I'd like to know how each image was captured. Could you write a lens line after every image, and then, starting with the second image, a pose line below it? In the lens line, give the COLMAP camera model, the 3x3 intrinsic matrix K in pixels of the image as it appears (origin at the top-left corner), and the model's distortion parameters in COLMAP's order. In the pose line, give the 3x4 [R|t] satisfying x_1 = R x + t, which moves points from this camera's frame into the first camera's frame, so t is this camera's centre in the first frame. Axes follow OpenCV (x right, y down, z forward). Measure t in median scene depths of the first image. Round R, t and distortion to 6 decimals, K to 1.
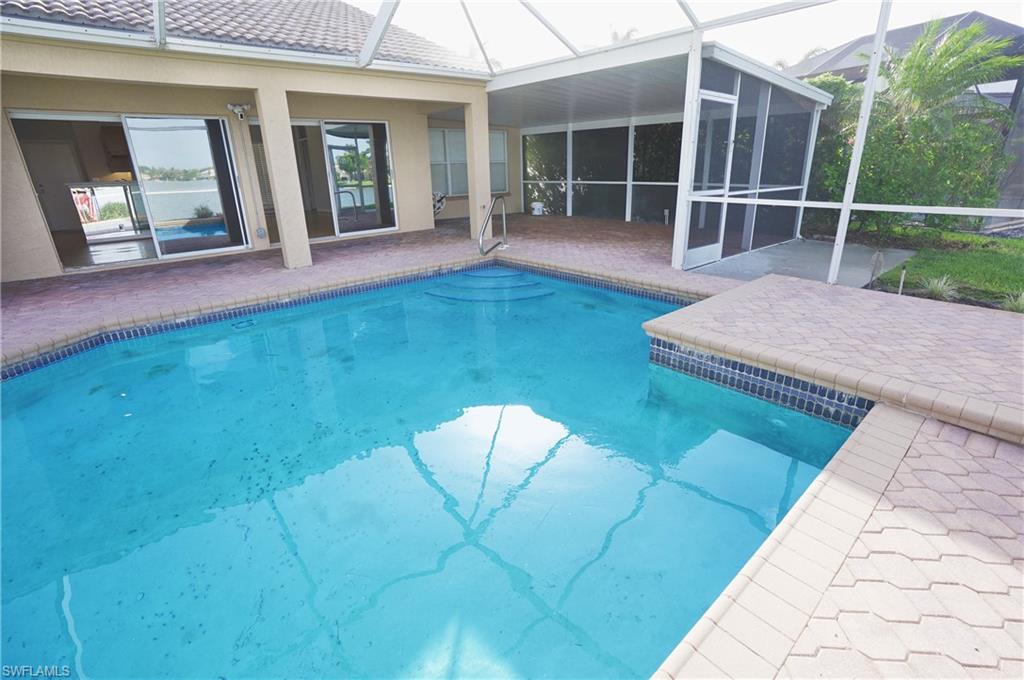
lens RADIAL K [[466.9, 0, 512.0], [0, 466.9, 340.0], [0, 0, 1]] dist [-0.045846, 0.019481]
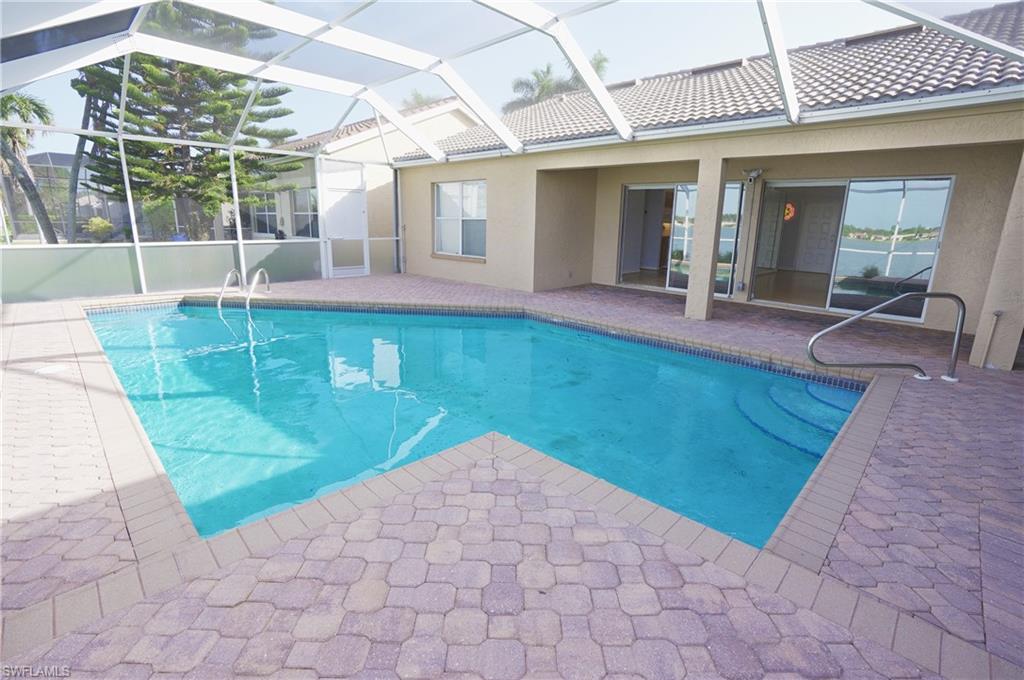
lens RADIAL K [[475.0, 0, 515.6], [0, 475.0, 336.8], [0, 0, 1]] dist [-0.073089, 0.028665]
pose [[0.089949, 0.262272, -0.960793, 0.571055], [-0.374530, 0.902799, 0.211379, -0.204265], [0.922842, 0.340832, 0.179434, 0.472614]]
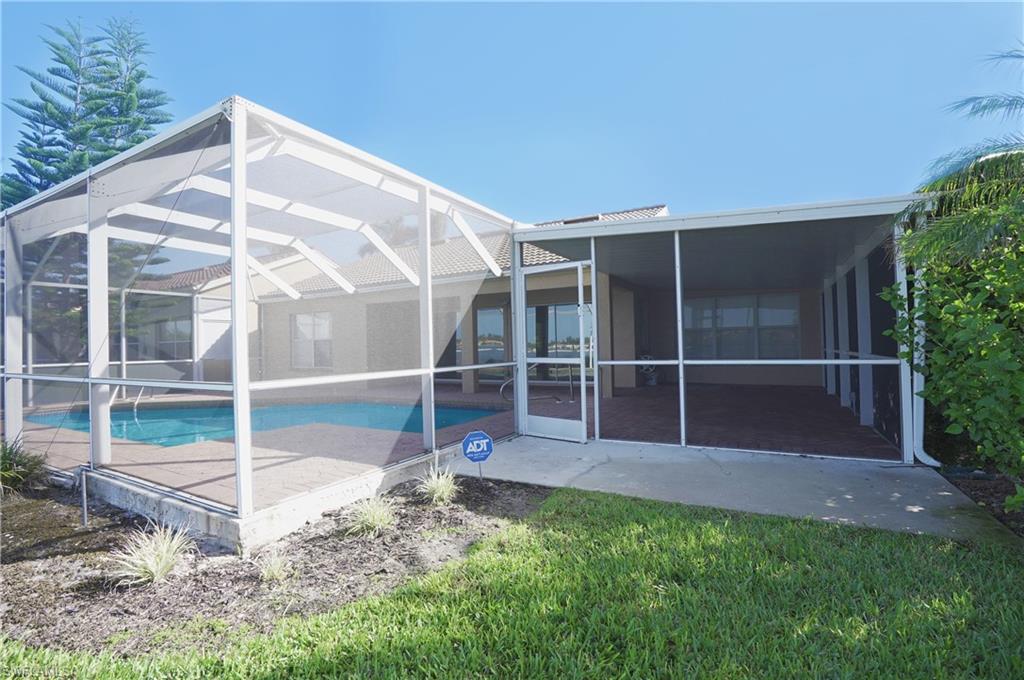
lens RADIAL K [[475.0, 0, 515.6], [0, 475.0, 336.8], [0, 0, 1]] dist [-0.073089, 0.028665]
pose [[0.354124, -0.002553, -0.935195, 1.222248], [-0.318589, 0.939852, -0.123204, -0.202479], [0.879260, 0.341572, 0.332011, 0.550451]]
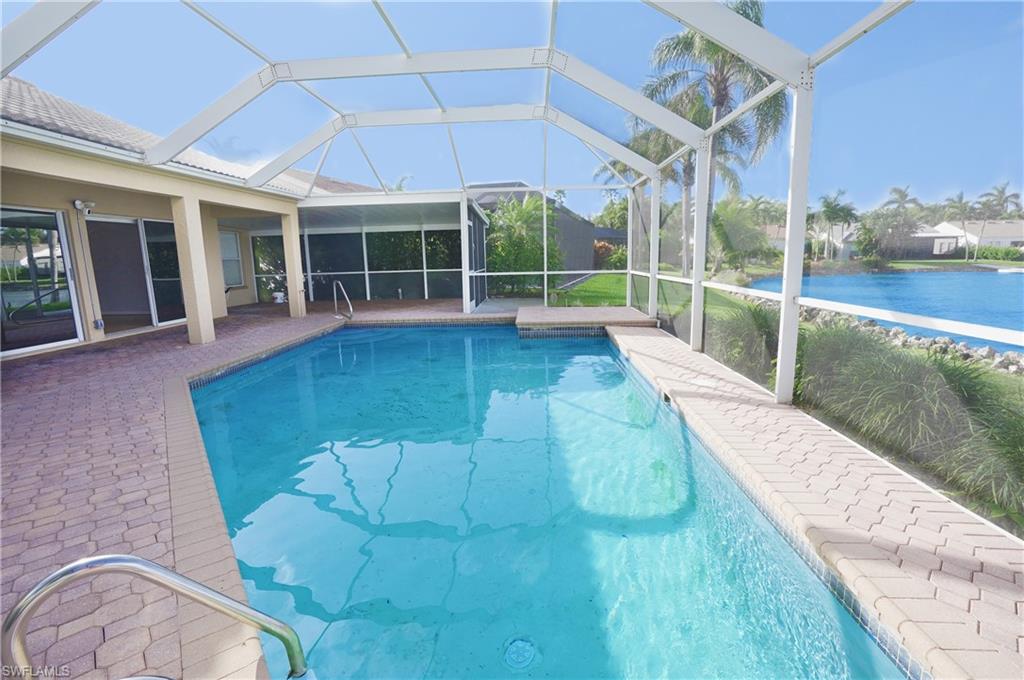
lens RADIAL K [[475.0, 0, 515.6], [0, 475.0, 336.8], [0, 0, 1]] dist [-0.073089, 0.028665]
pose [[0.681686, -0.115952, 0.722398, -0.806131], [0.261685, 0.960687, -0.092738, 0.141766], [-0.683246, 0.252259, 0.685230, -0.326092]]
